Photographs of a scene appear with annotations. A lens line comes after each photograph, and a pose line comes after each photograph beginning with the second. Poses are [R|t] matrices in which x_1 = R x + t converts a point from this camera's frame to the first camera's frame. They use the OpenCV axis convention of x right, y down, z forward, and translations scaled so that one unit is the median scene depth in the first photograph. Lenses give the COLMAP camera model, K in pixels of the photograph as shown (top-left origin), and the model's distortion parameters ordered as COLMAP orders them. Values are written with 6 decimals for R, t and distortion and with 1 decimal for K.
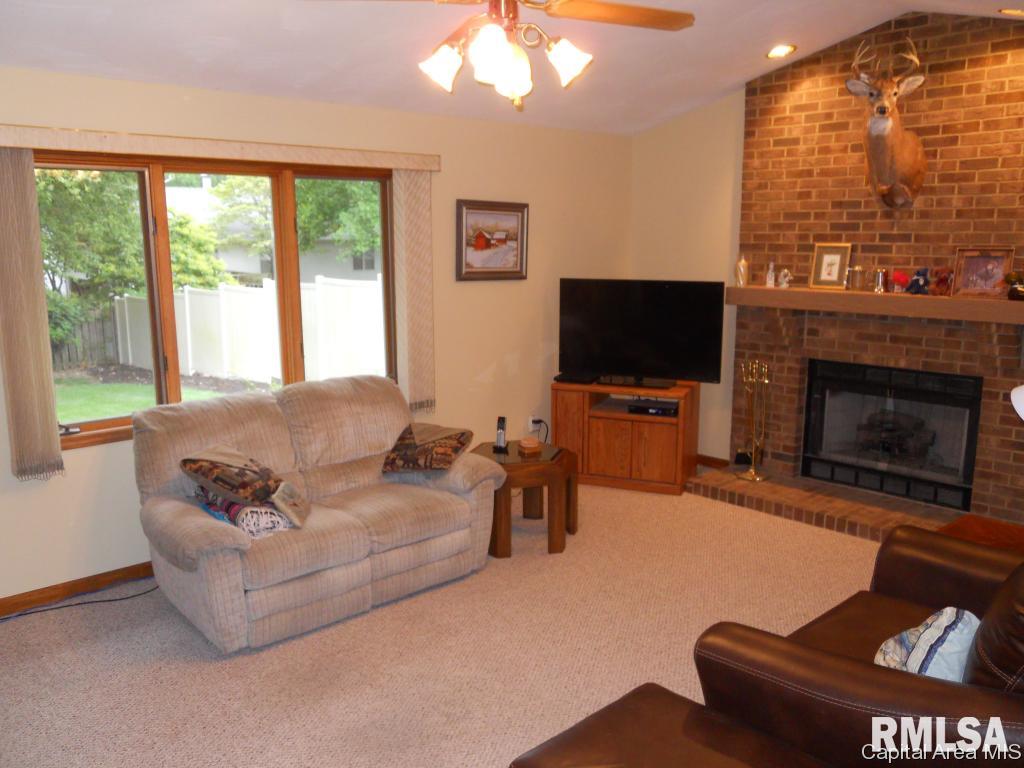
lens RADIAL K [[845.1, 0, 512.9], [0, 845.1, 397.3], [0, 0, 1]] dist [-0.043510, 0.027162]
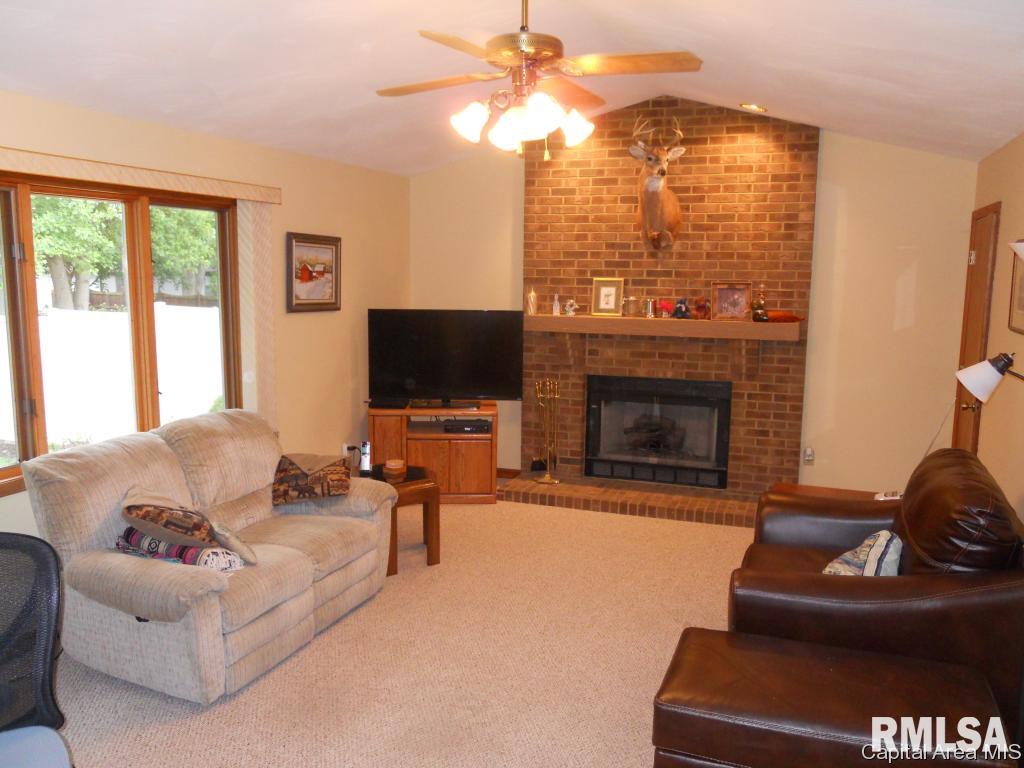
lens RADIAL K [[845.1, 0, 512.9], [0, 845.1, 397.3], [0, 0, 1]] dist [-0.043510, 0.027162]
pose [[0.893624, -0.053868, 0.445572, -0.298836], [0.070771, 0.997264, -0.021370, 0.003047], [-0.443201, 0.050631, 0.894991, -0.010486]]
